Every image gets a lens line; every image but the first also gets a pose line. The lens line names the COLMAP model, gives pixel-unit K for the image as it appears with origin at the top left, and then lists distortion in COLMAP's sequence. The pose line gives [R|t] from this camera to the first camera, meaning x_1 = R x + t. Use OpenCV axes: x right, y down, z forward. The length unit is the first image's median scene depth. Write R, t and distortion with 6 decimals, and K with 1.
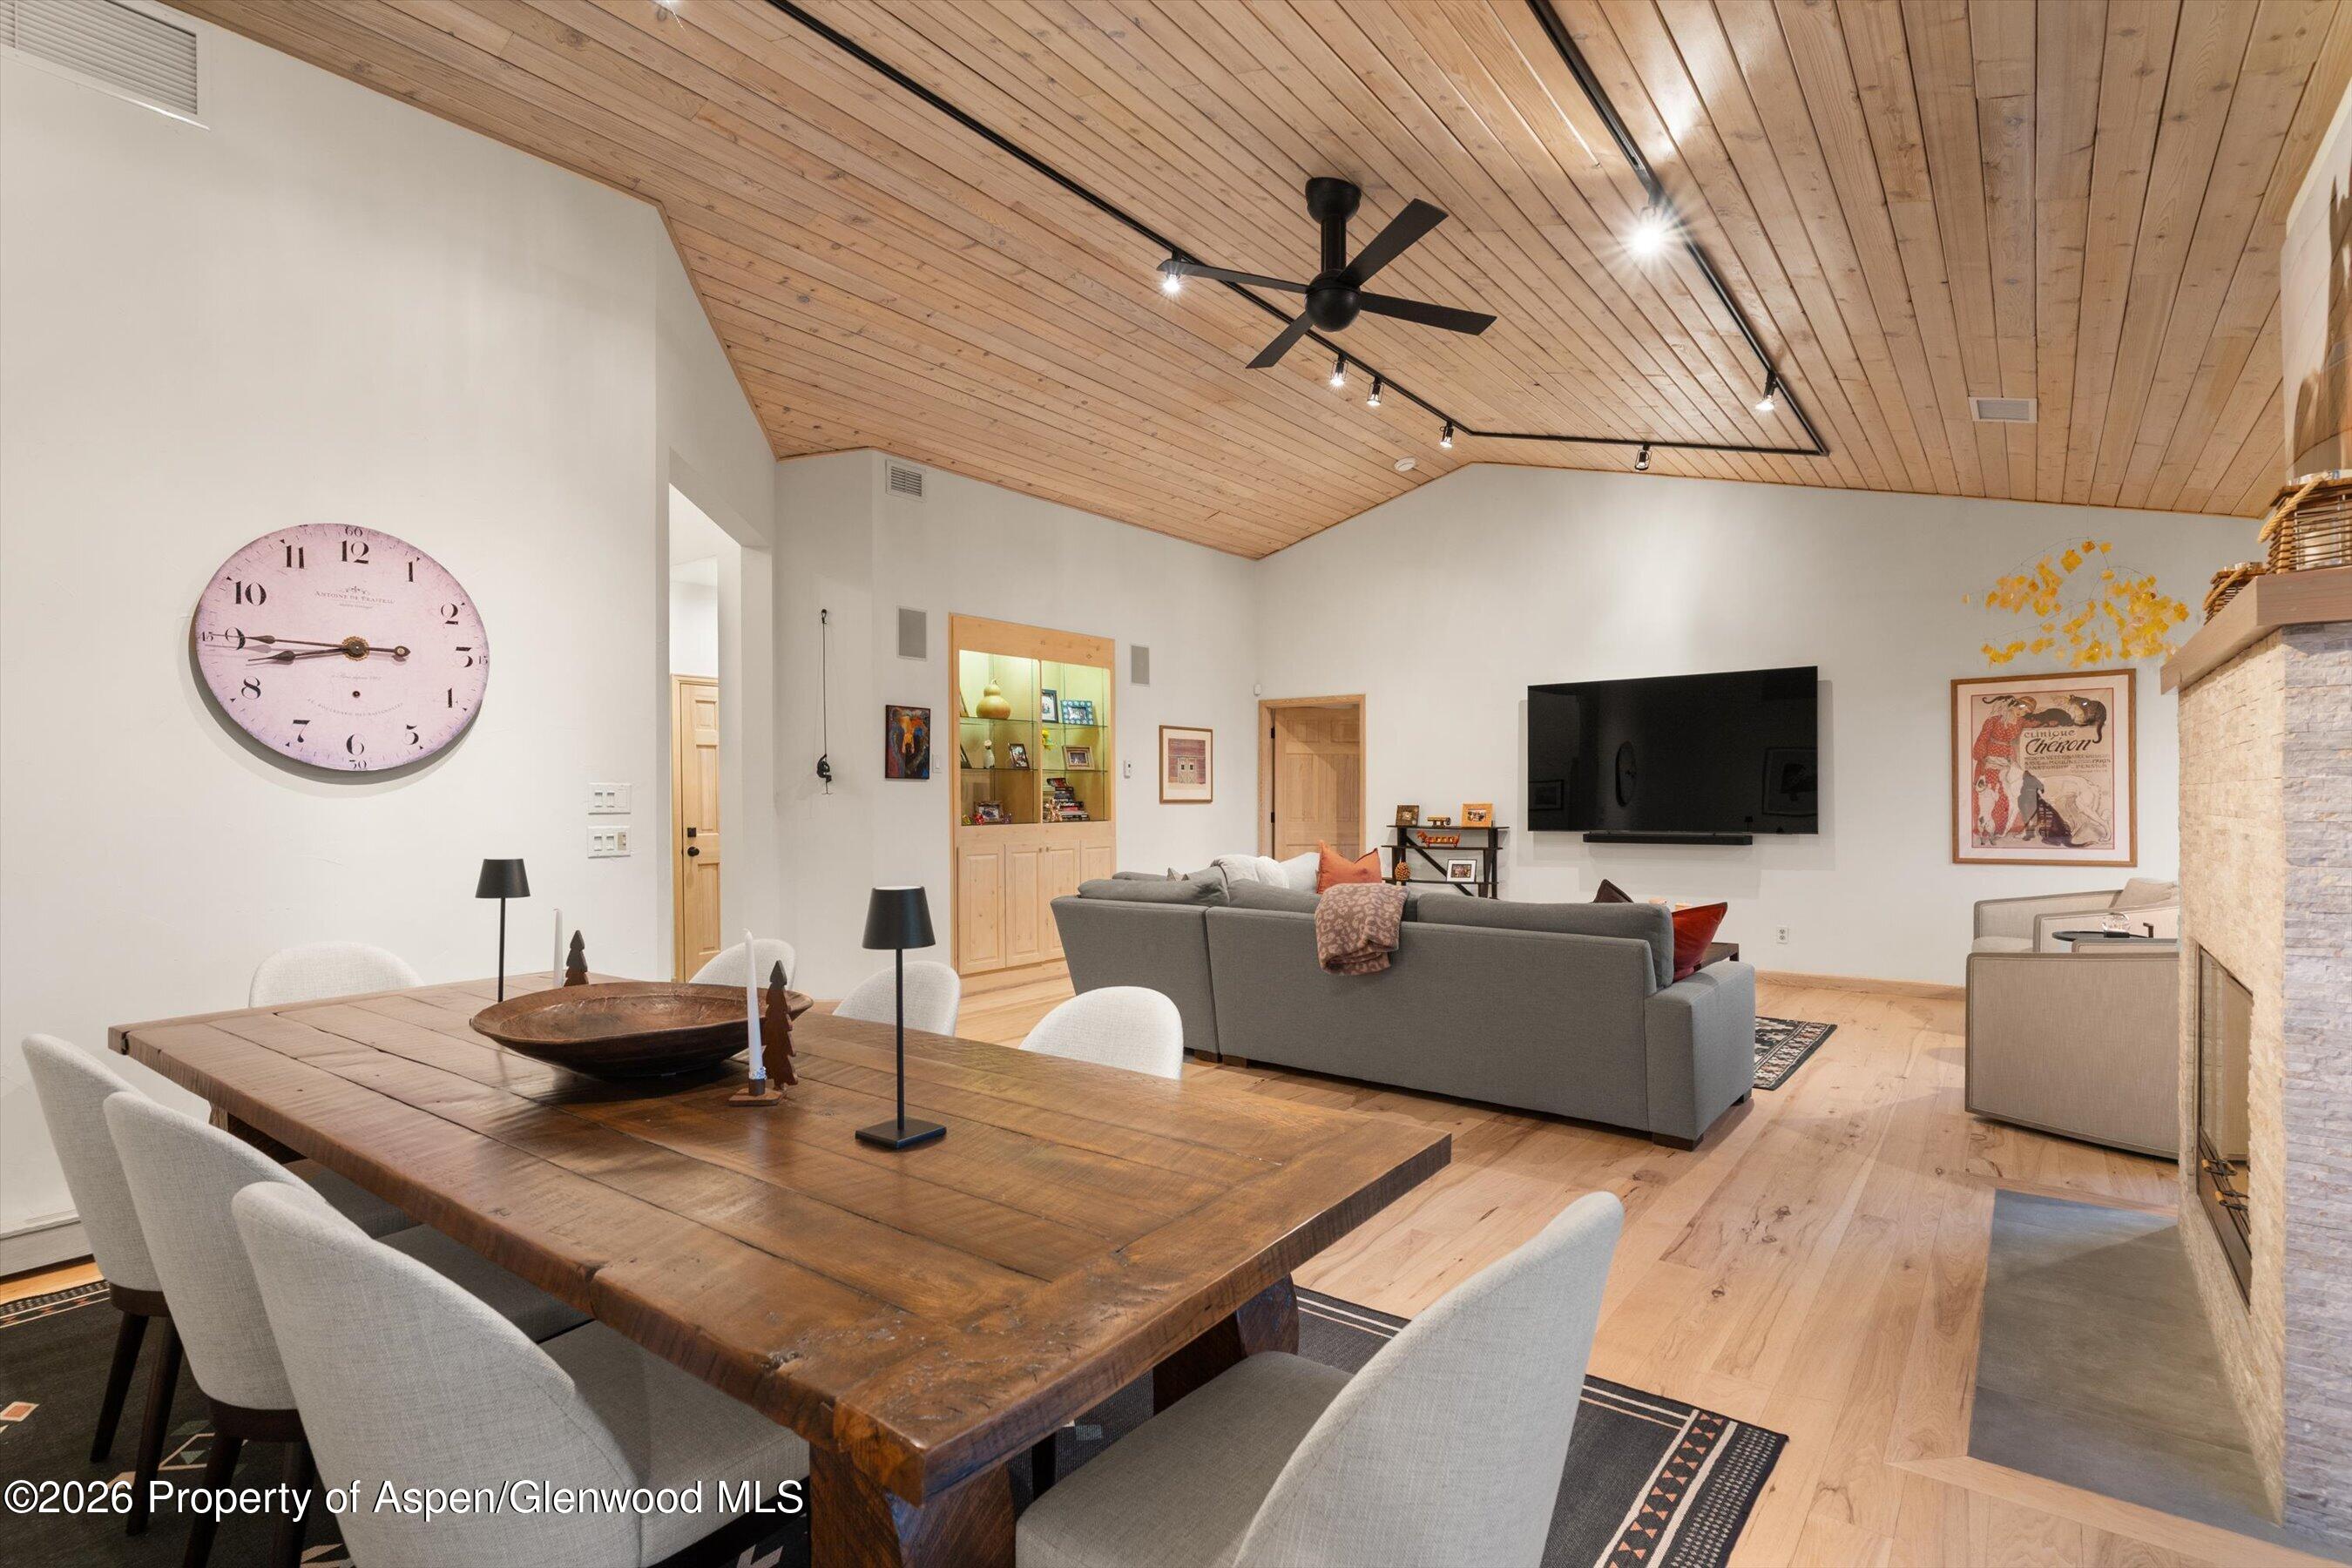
lens RADIAL K [[1128.4, 0, 1174.9], [0, 1128.4, 791.5], [0, 0, 1]] dist [-0.002263, 0.003592]
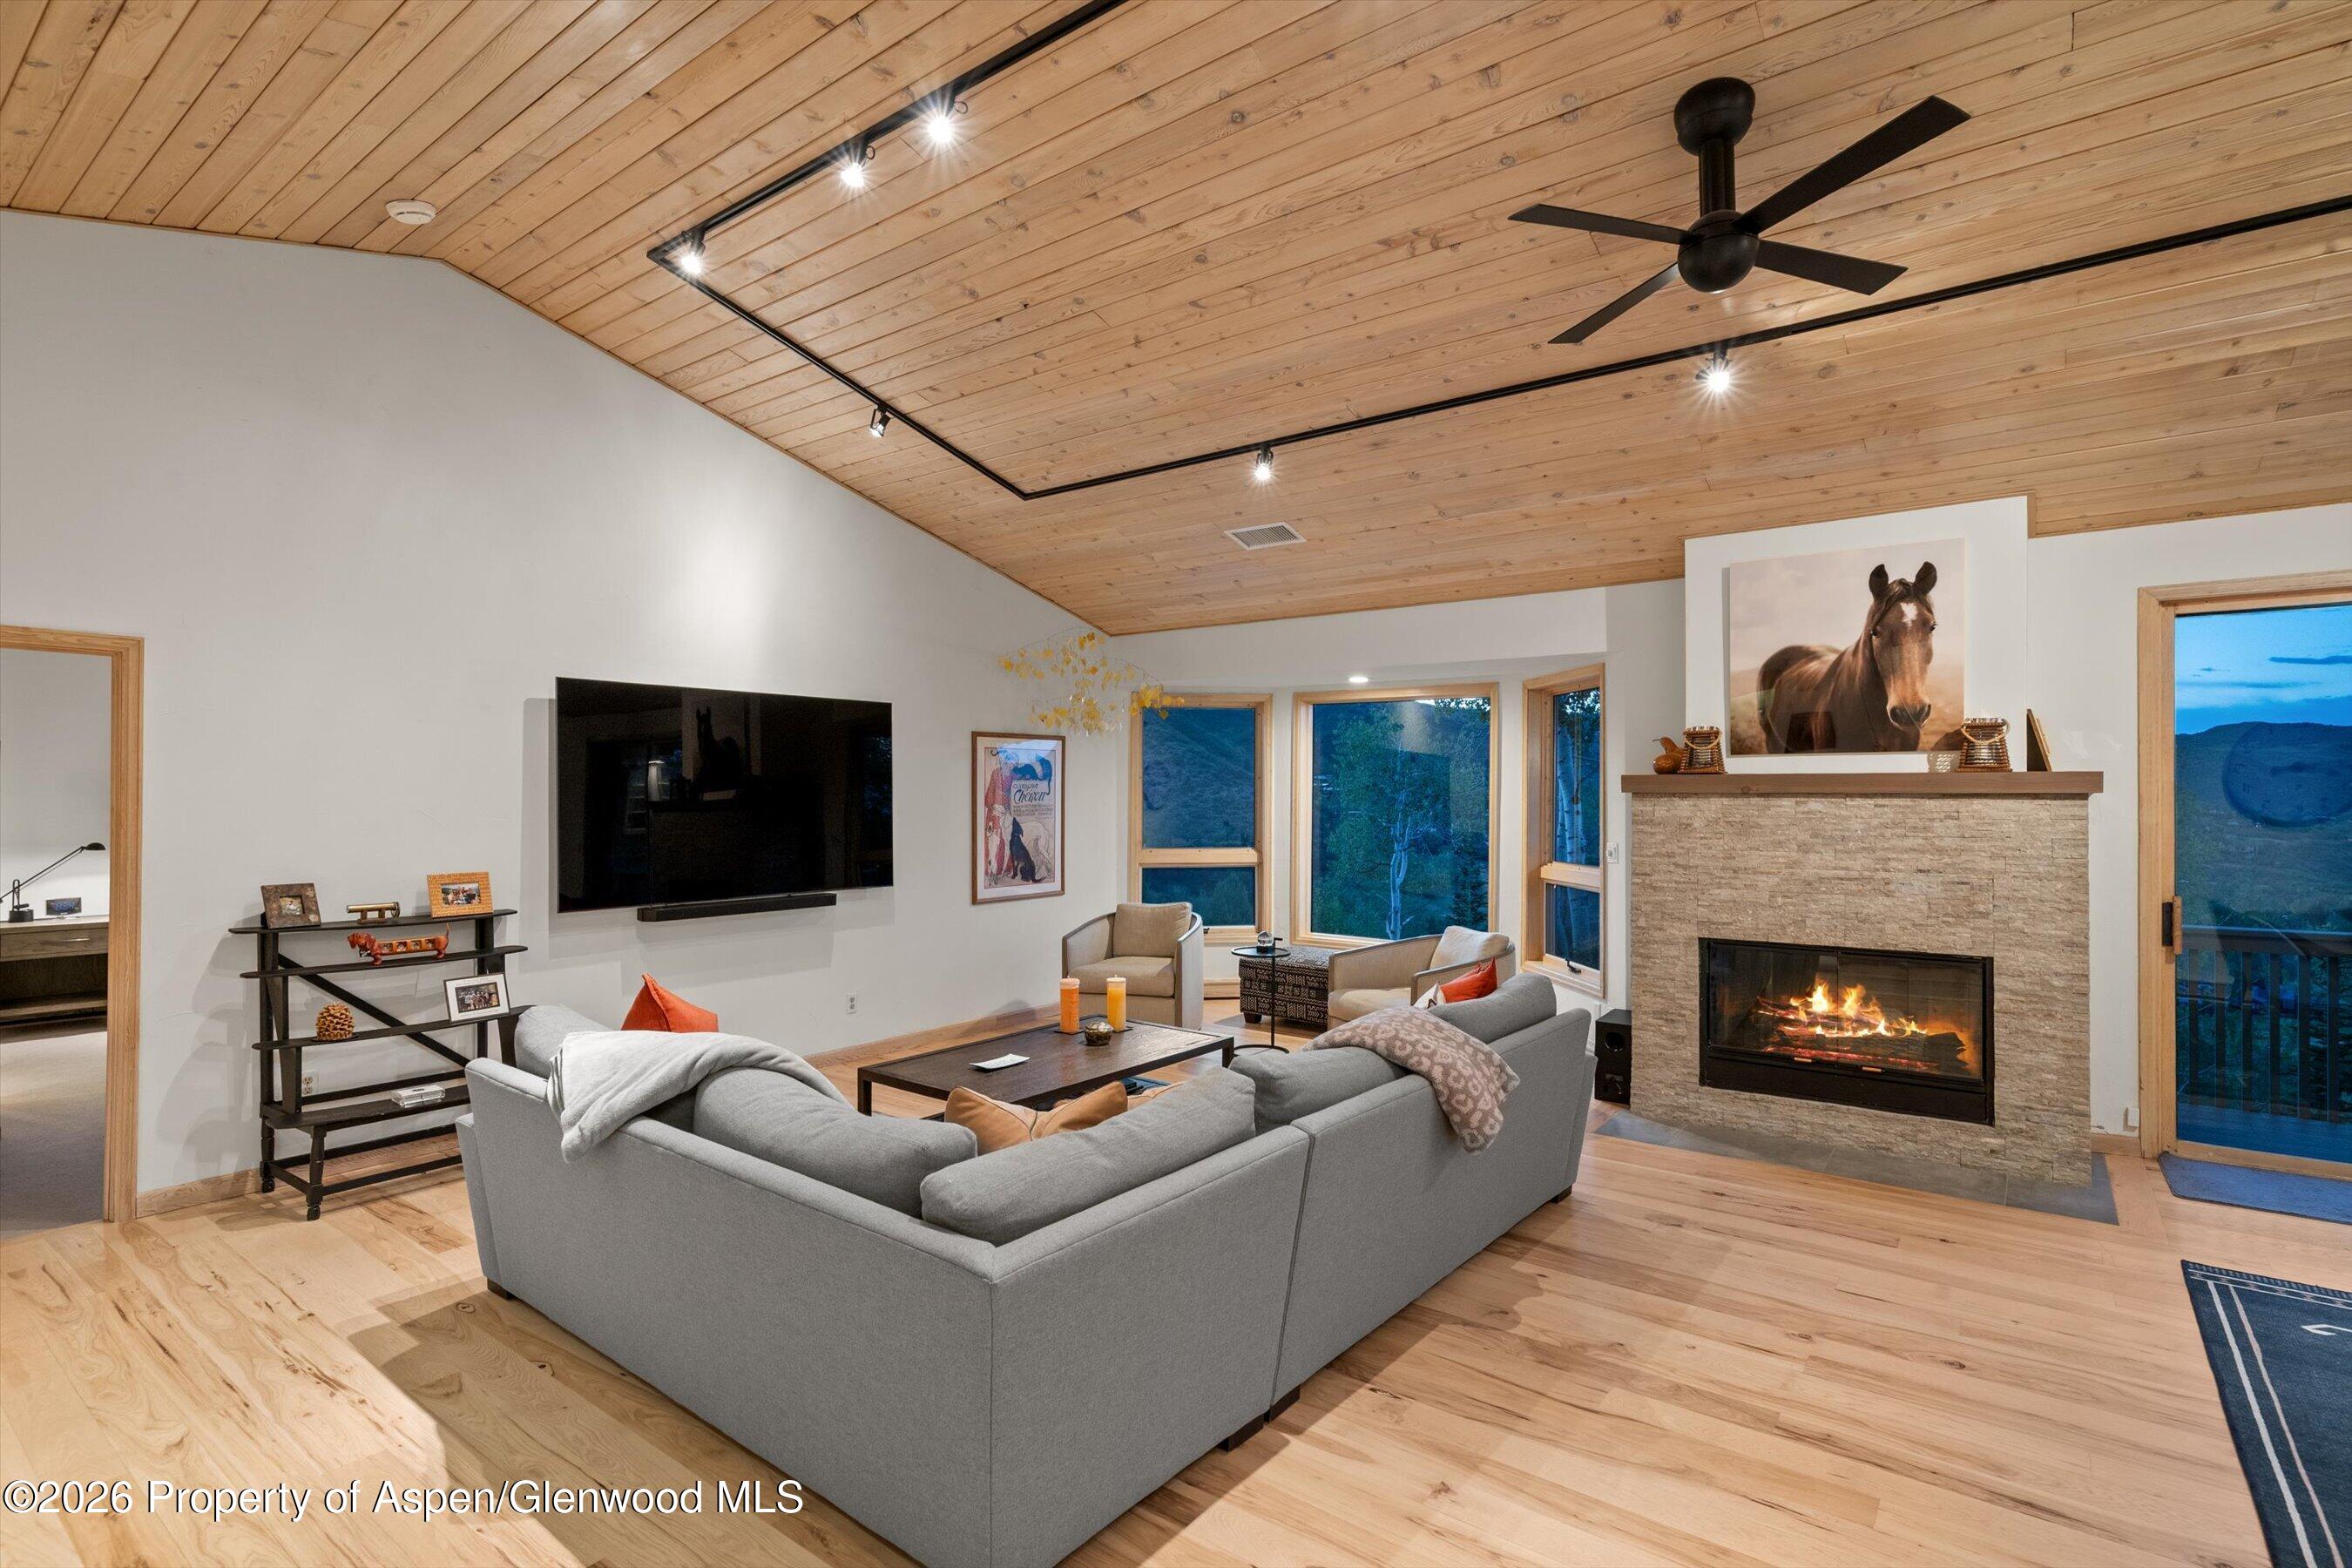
lens RADIAL K [[1128.4, 0, 1174.9], [0, 1128.4, 791.5], [0, 0, 1]] dist [-0.002263, 0.003592]
pose [[-0.003365, 0.010734, 0.999937, -0.385043], [-0.004432, 0.999932, -0.010749, -0.033472], [-0.999985, -0.004467, -0.003318, 0.847827]]
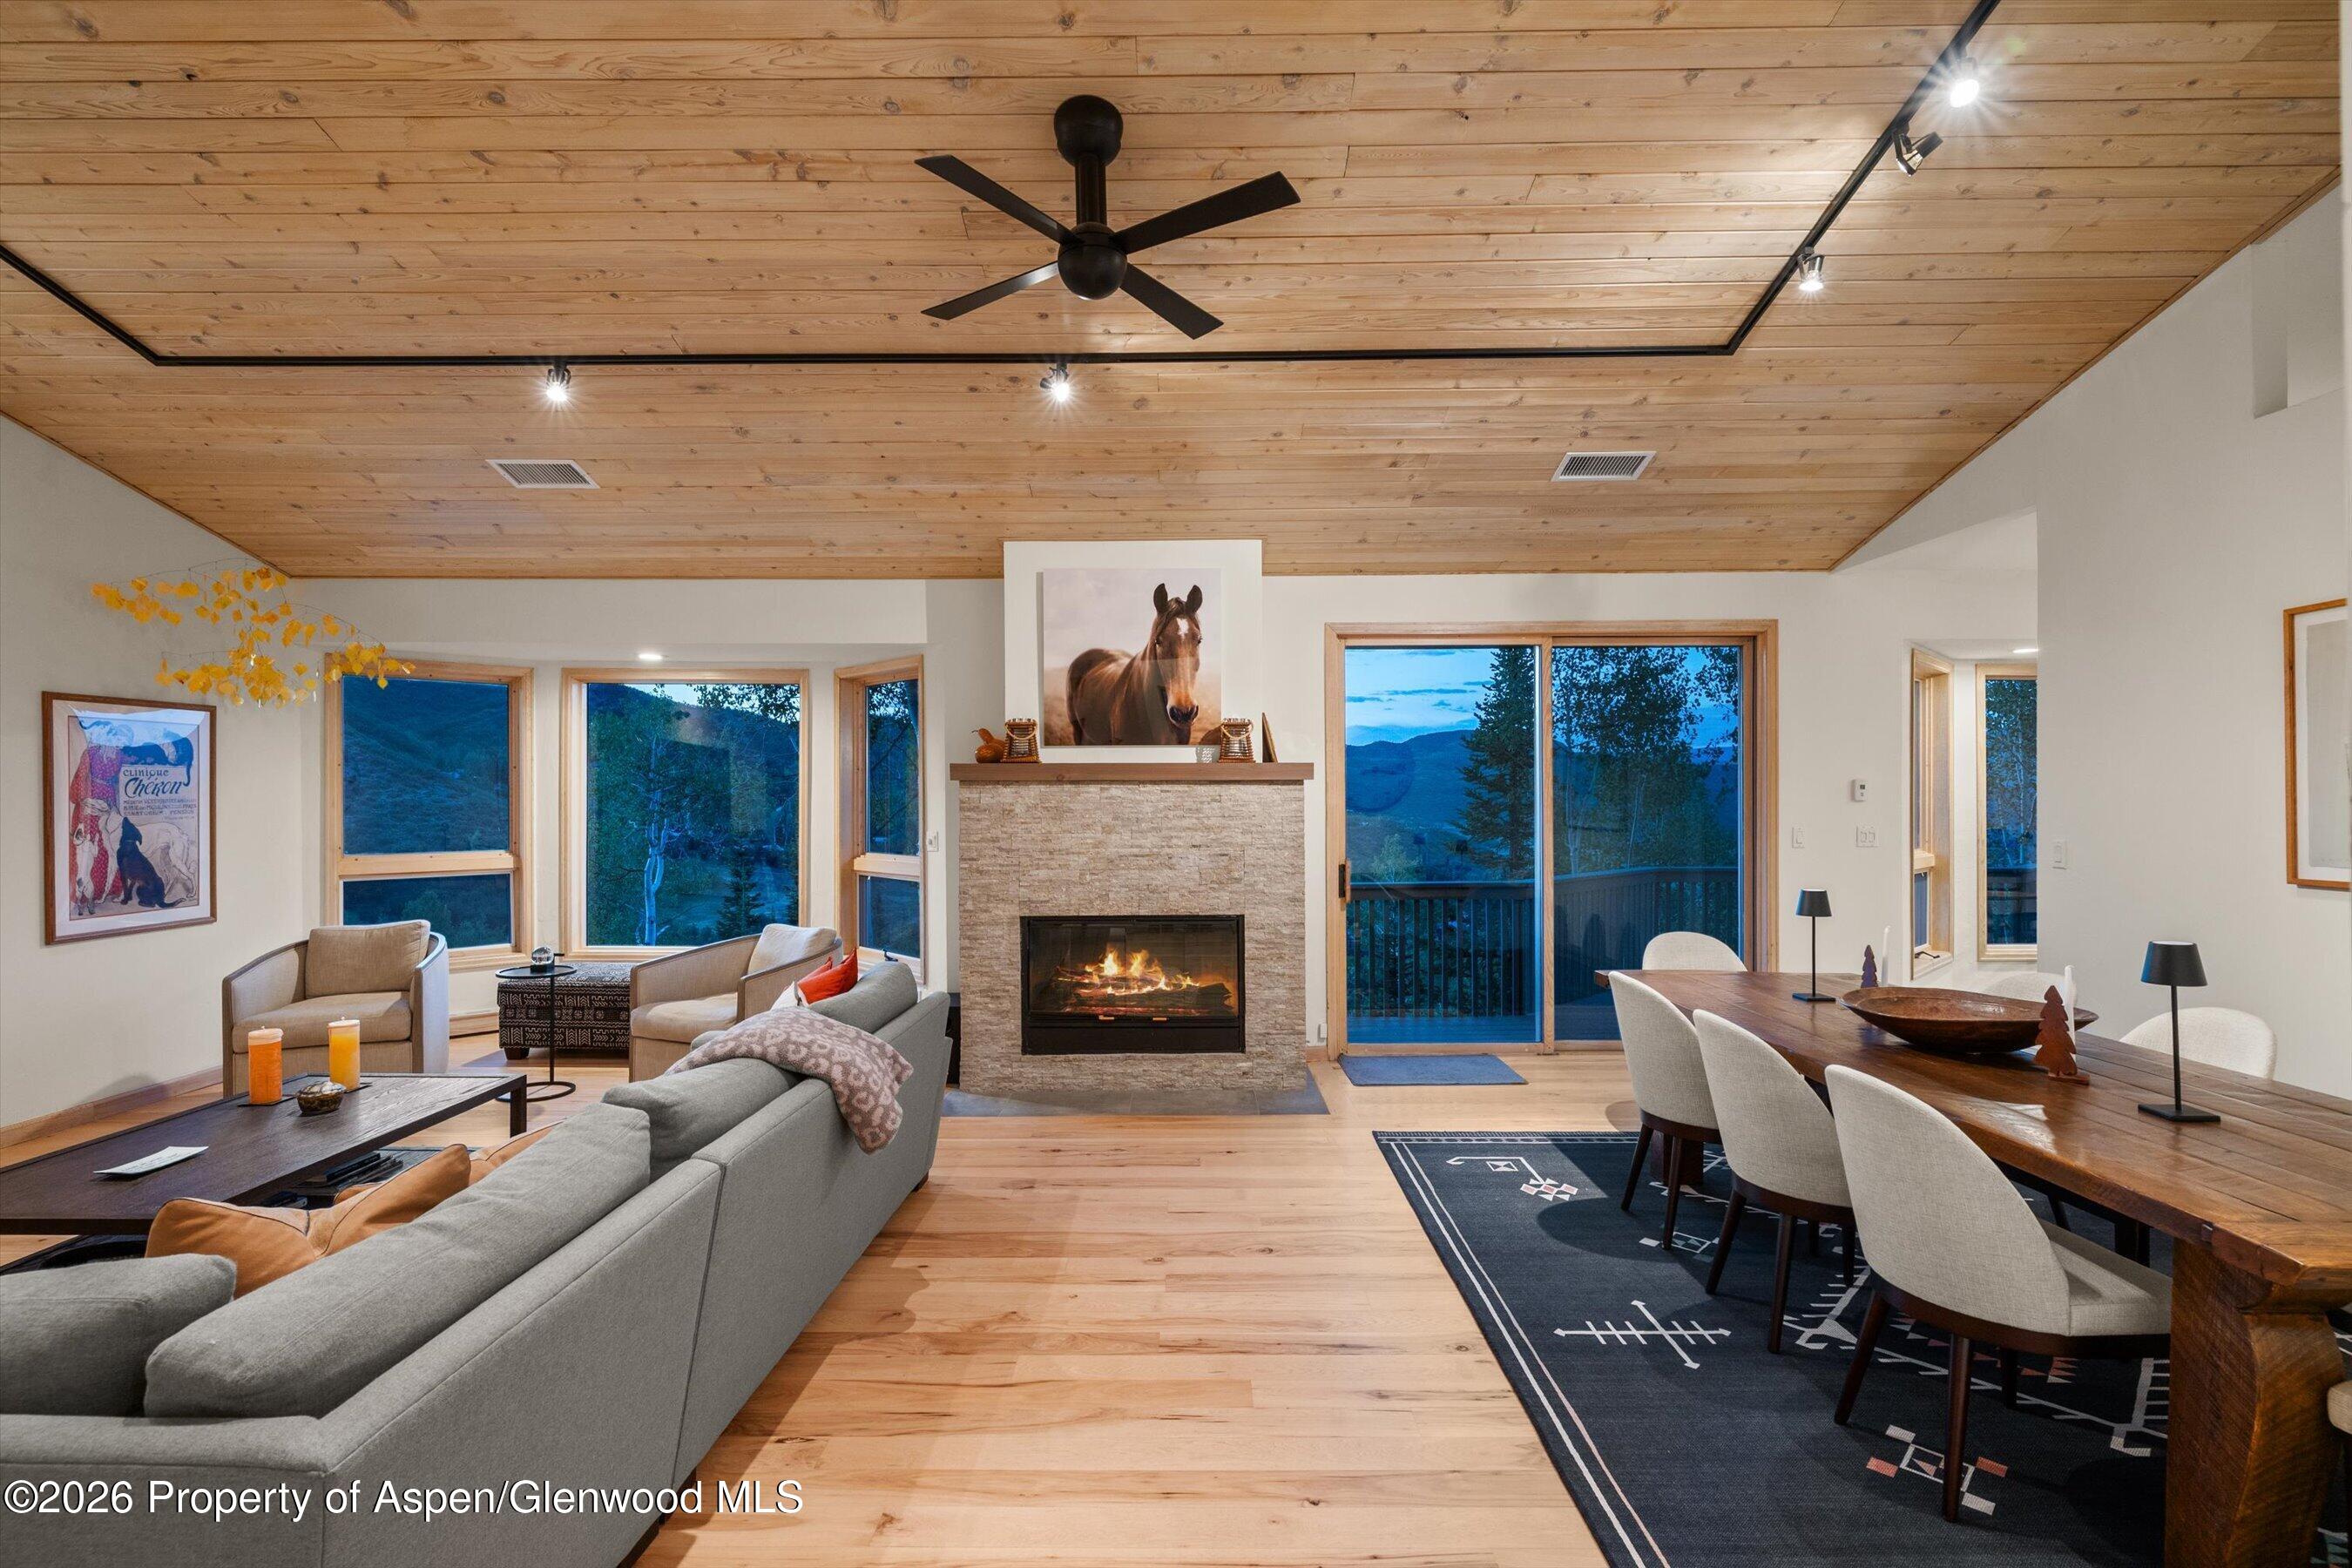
lens RADIAL K [[1125.9, 0, 1175.3], [0, 1125.9, 799.5], [0, 0, 1]] dist [-0.001308, 0.002365]
pose [[-0.602547, 0.007382, 0.798049, -0.335330], [0.005255, 0.999972, -0.005282, -0.023216], [-0.798066, 0.001011, -0.602569, 0.893136]]
